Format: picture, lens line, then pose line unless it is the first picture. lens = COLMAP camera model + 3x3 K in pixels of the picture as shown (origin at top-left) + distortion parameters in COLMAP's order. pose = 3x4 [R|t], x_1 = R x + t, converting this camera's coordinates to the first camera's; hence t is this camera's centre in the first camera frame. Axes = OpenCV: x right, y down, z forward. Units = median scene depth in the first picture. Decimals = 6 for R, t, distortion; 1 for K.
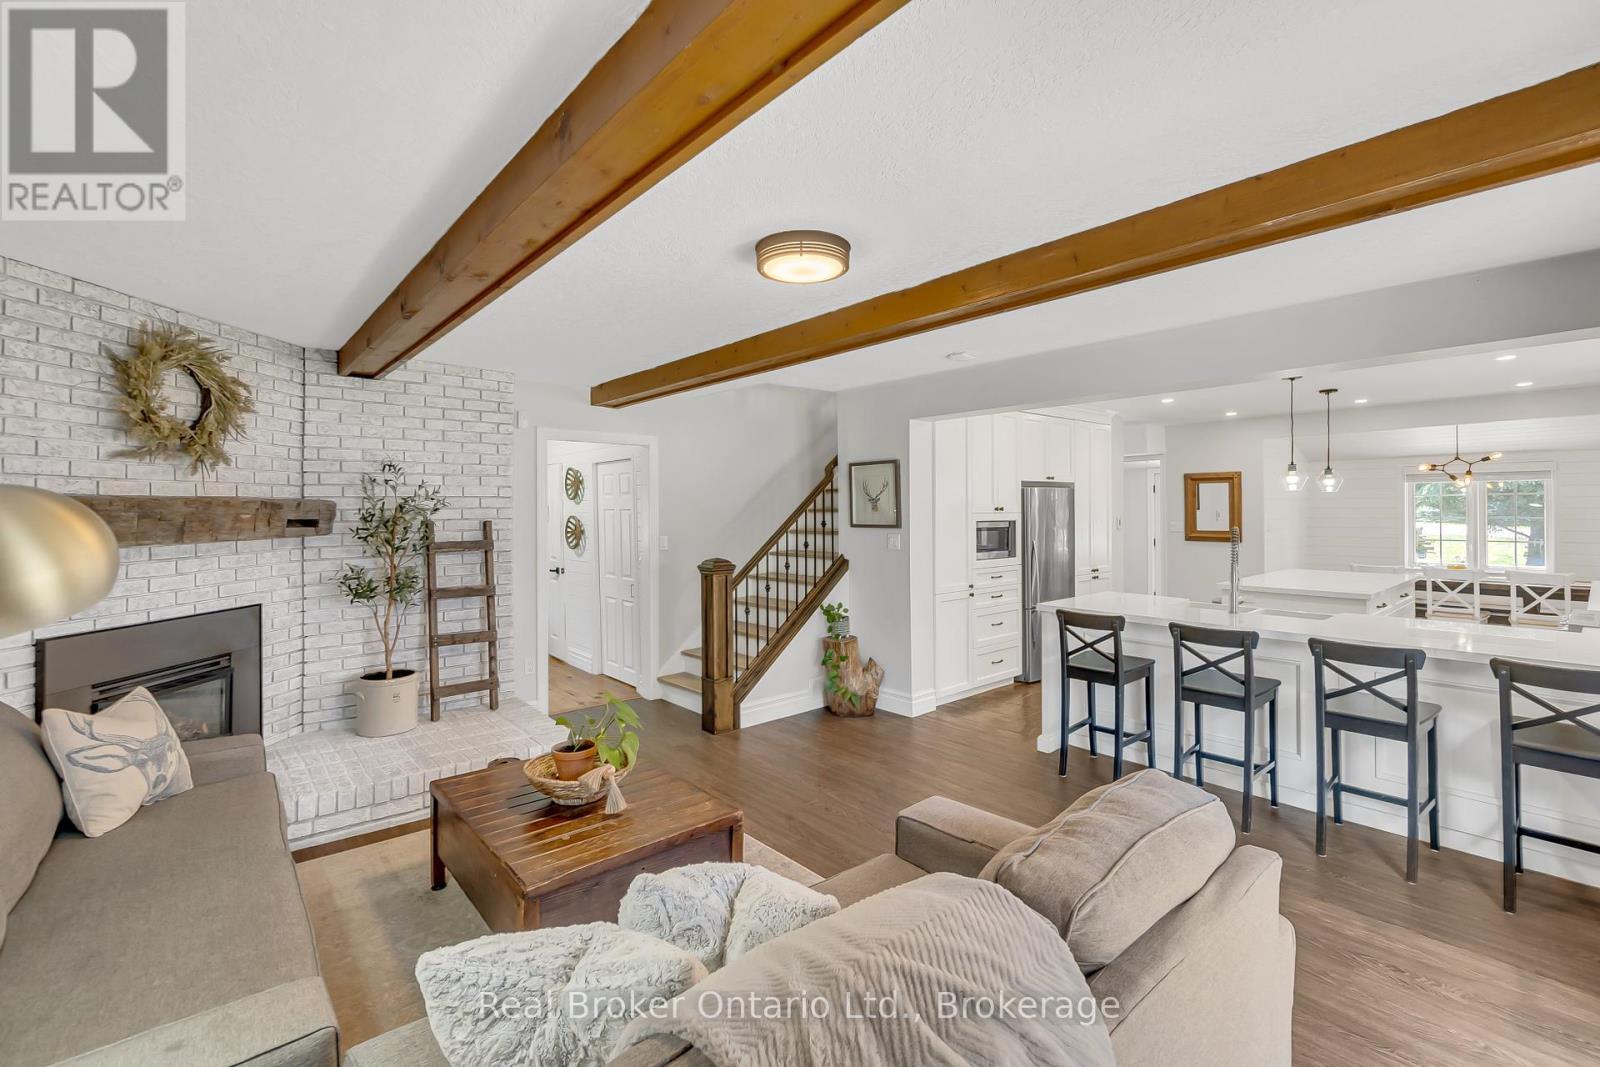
lens RADIAL K [[690.0, 0, 793.2], [0, 690.0, 522.7], [0, 0, 1]] dist [-0.002966, 0.000177]
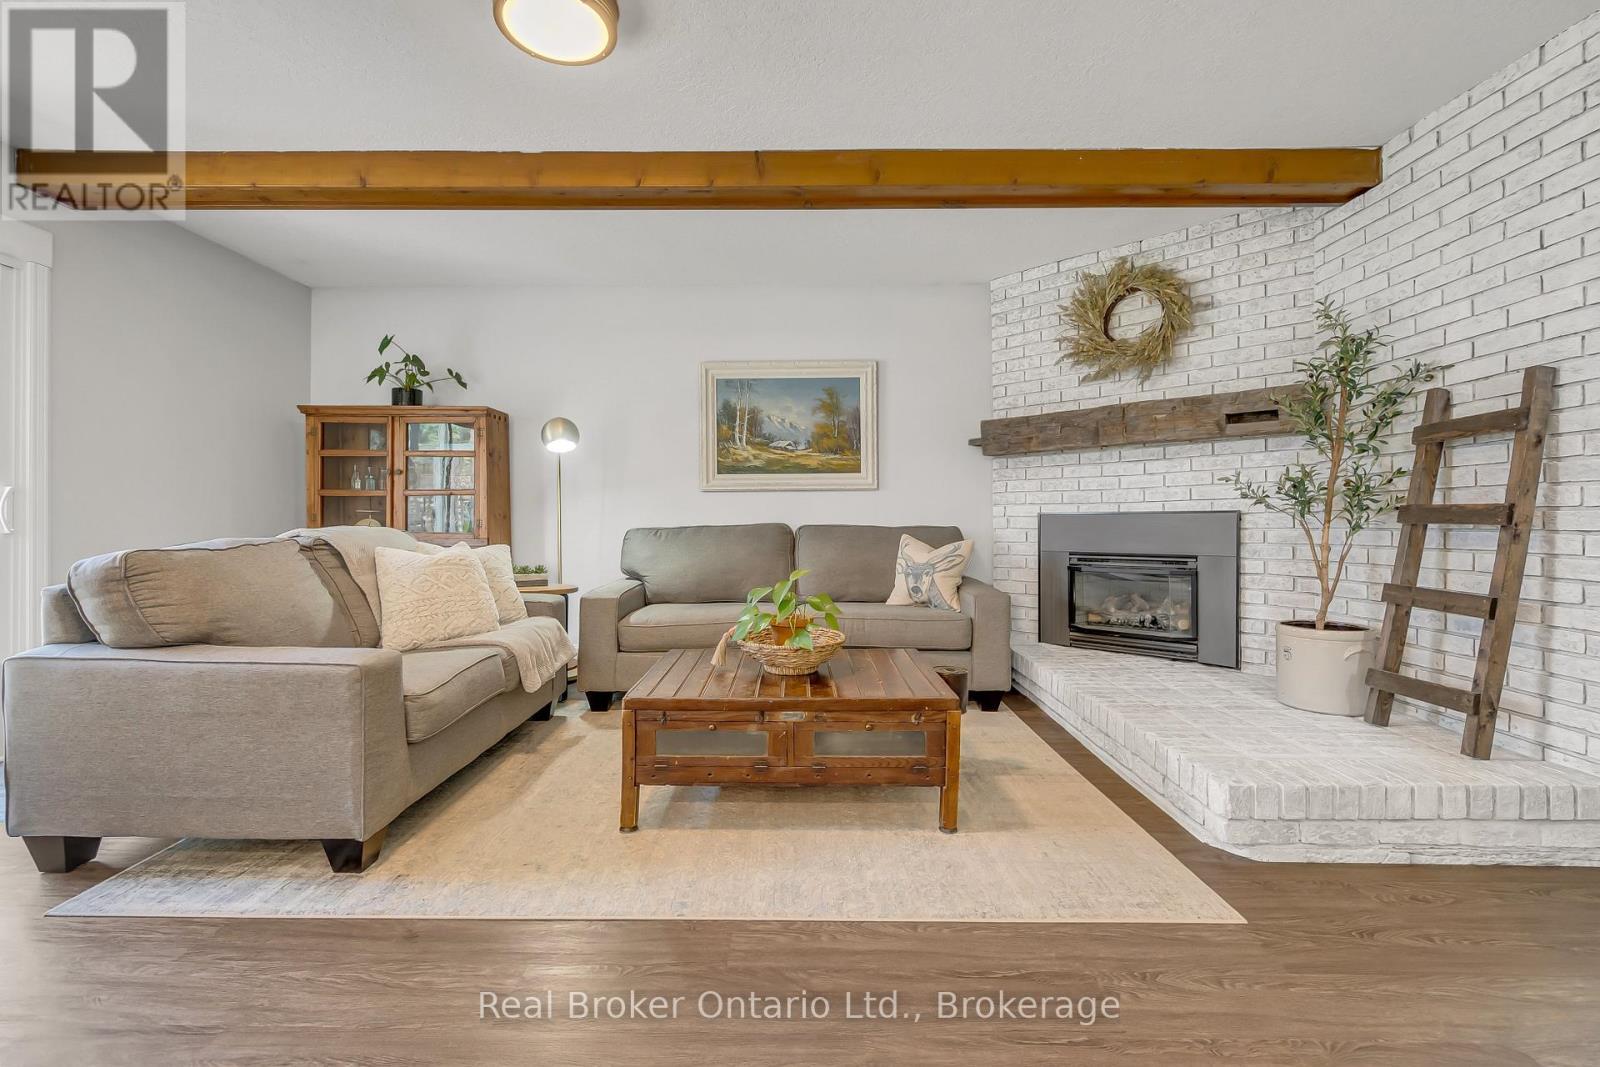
lens RADIAL K [[690.0, 0, 793.2], [0, 690.0, 522.7], [0, 0, 1]] dist [-0.002966, 0.000177]
pose [[-0.660358, 0.008474, -0.750903, 0.285551], [-0.007855, 0.999804, 0.018191, 0.118132], [0.750910, 0.017911, -0.660162, 1.123438]]
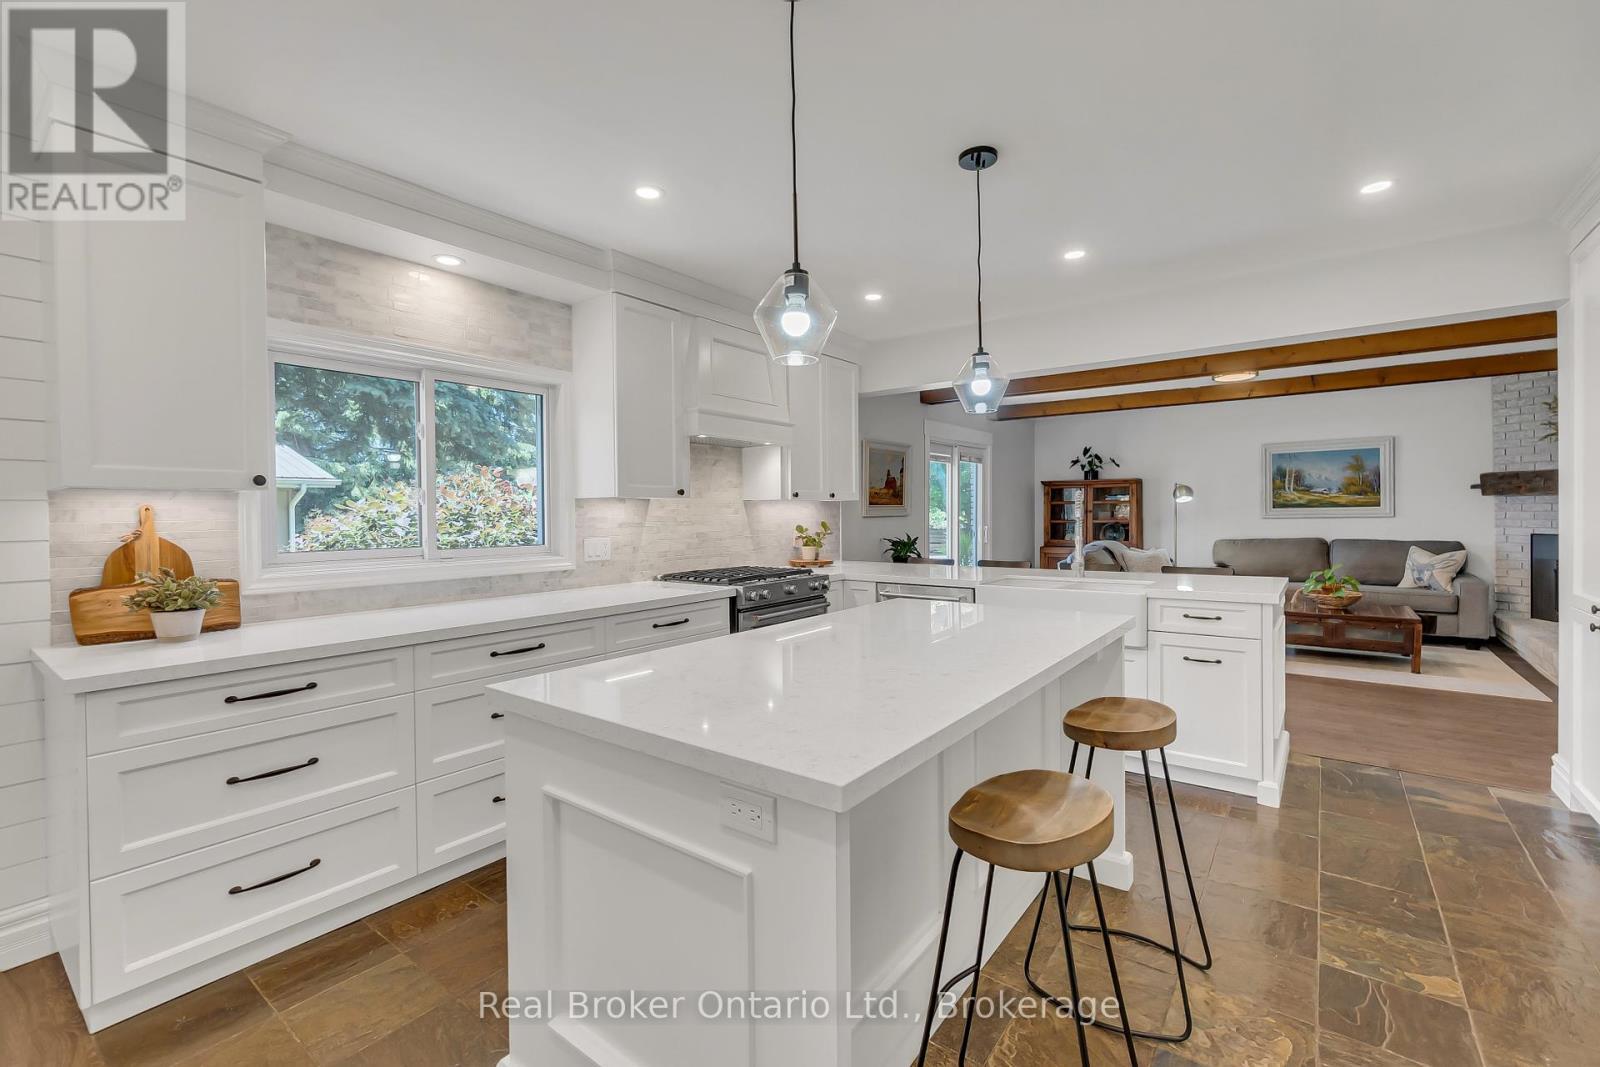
lens RADIAL K [[690.0, 0, 793.2], [0, 690.0, 522.7], [0, 0, 1]] dist [-0.002966, 0.000177]
pose [[-0.977726, 0.022687, -0.208658, 1.290764], [0.016212, 0.999334, 0.032691, 0.011382], [0.209260, 0.028581, -0.977442, 1.937320]]
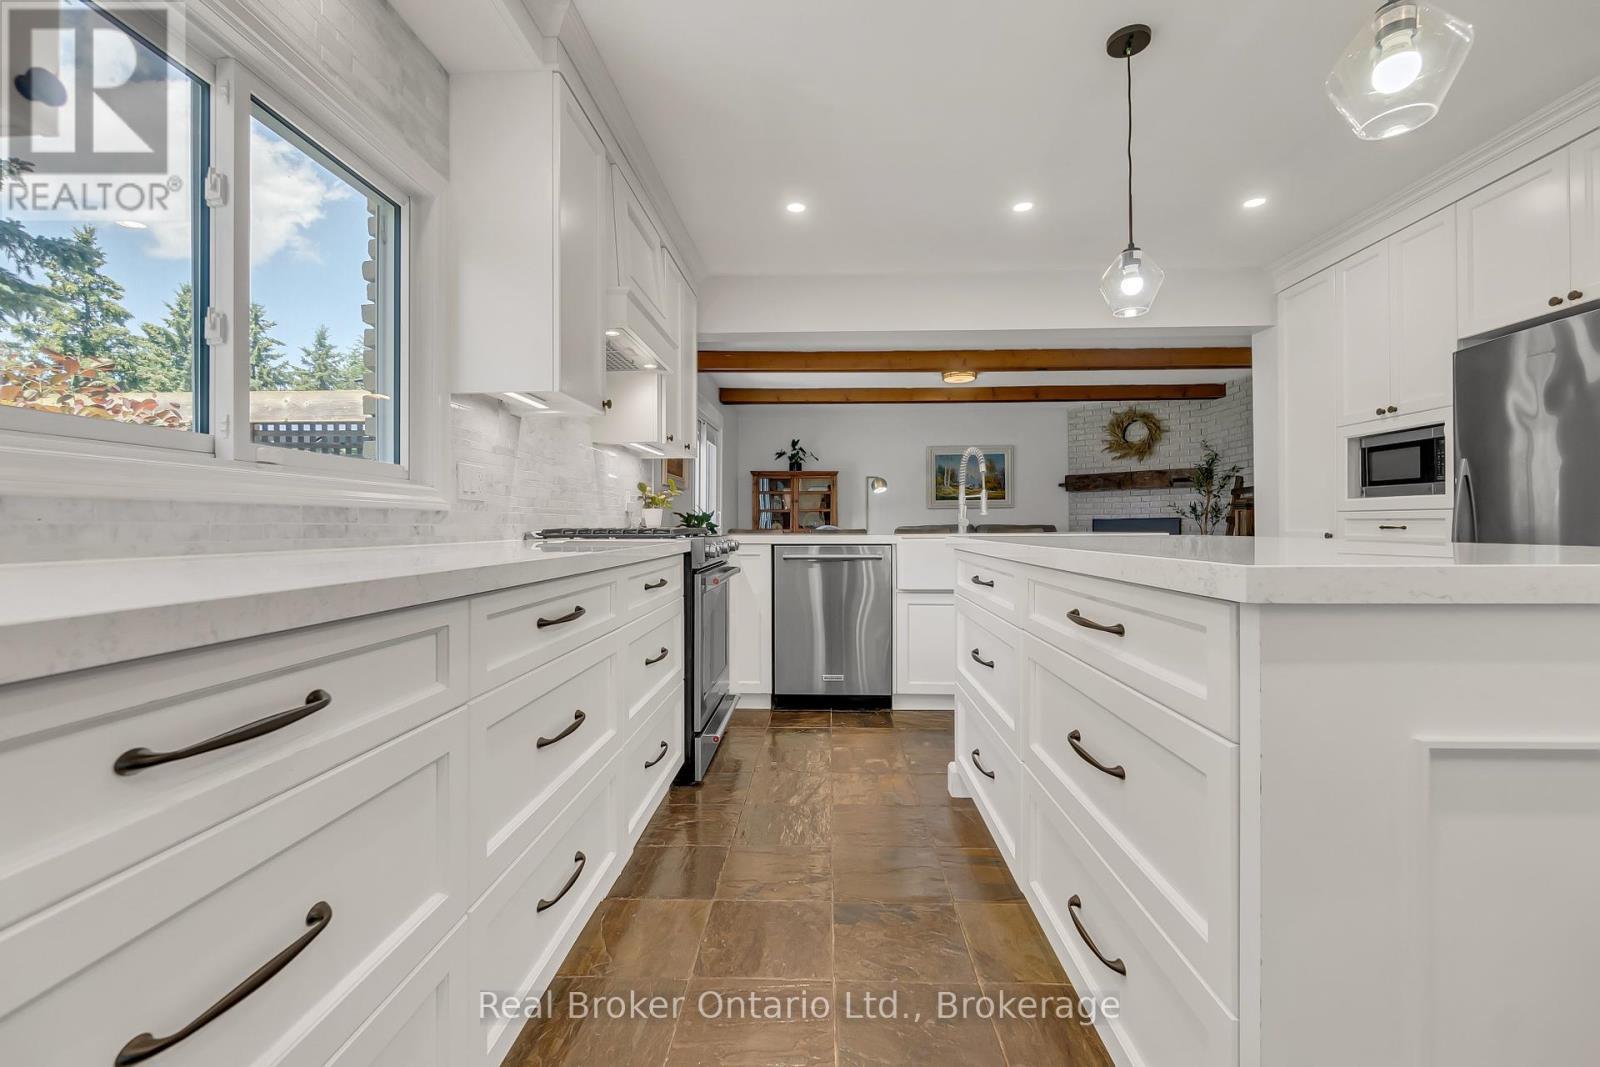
lens RADIAL K [[690.0, 0, 793.2], [0, 690.0, 522.7], [0, 0, 1]] dist [-0.002966, 0.000177]
pose [[-0.684805, 0.009509, -0.728664, 1.601684], [-0.002586, 0.999877, 0.015478, 0.100356], [0.728722, 0.012484, -0.684696, 1.553265]]
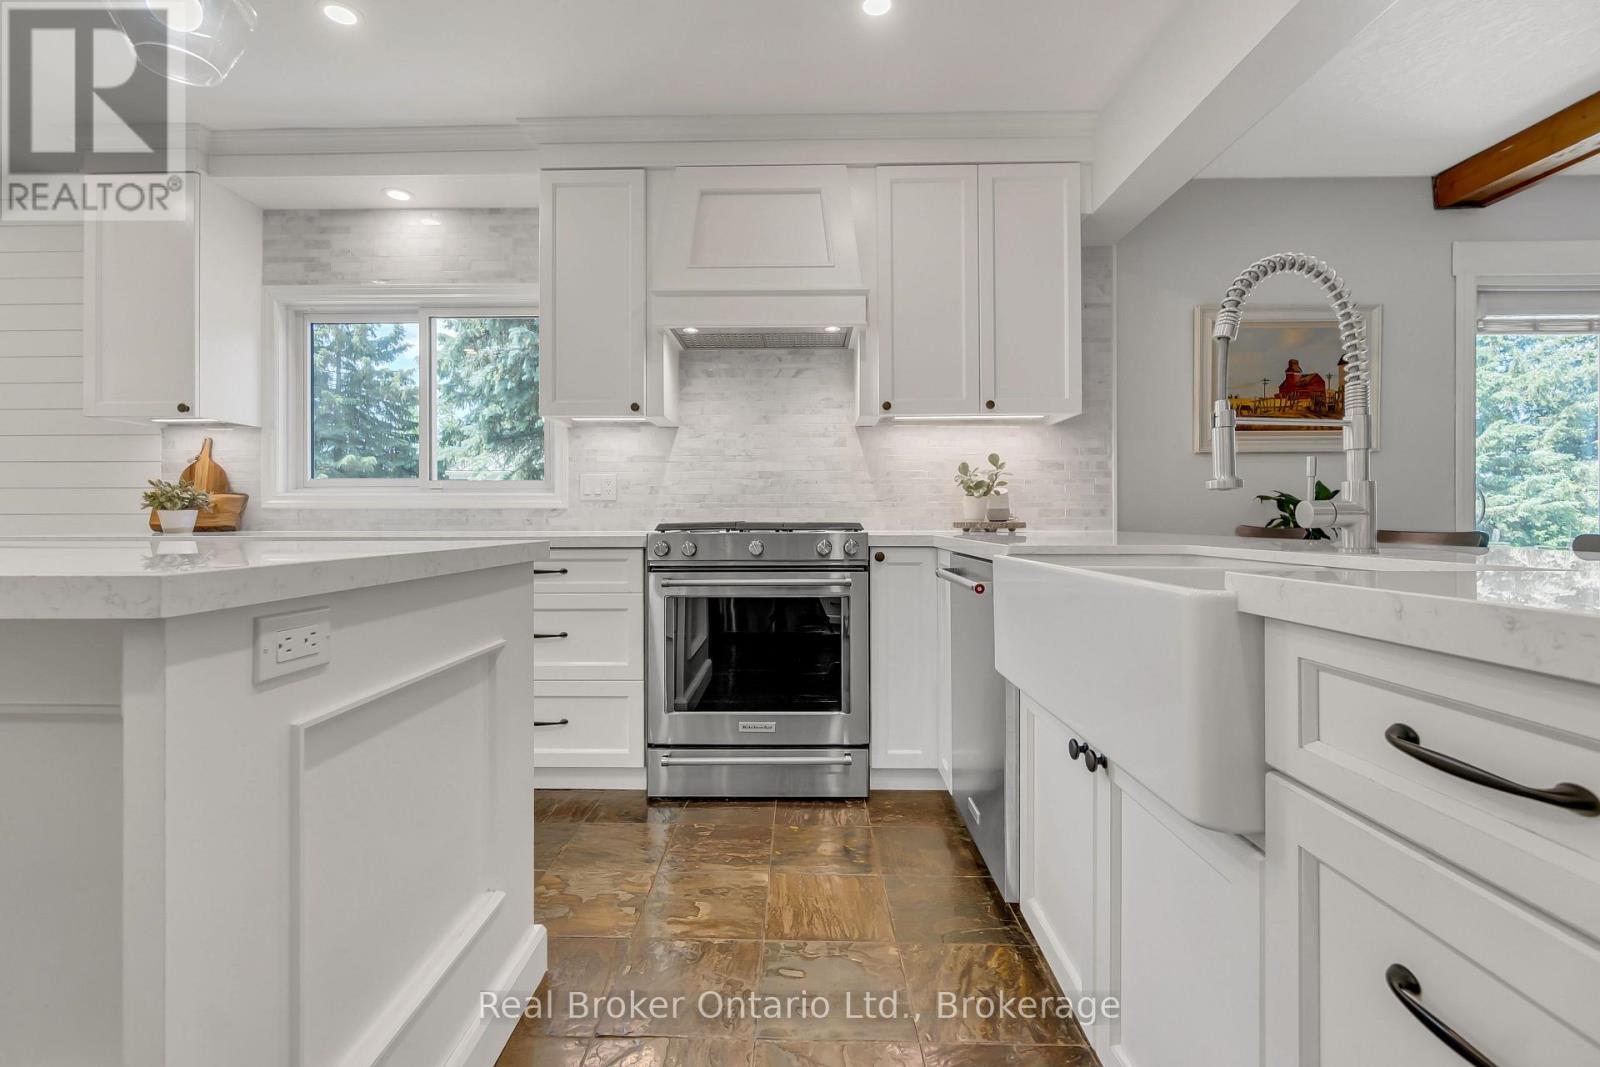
lens RADIAL K [[690.0, 0, 793.2], [0, 690.0, 522.7], [0, 0, 1]] dist [-0.002966, 0.000177]
pose [[-0.751228, 0.007385, 0.660001, 0.647700], [0.020295, 0.999723, 0.011914, 0.112546], [-0.659730, 0.022345, -0.751170, 1.404093]]
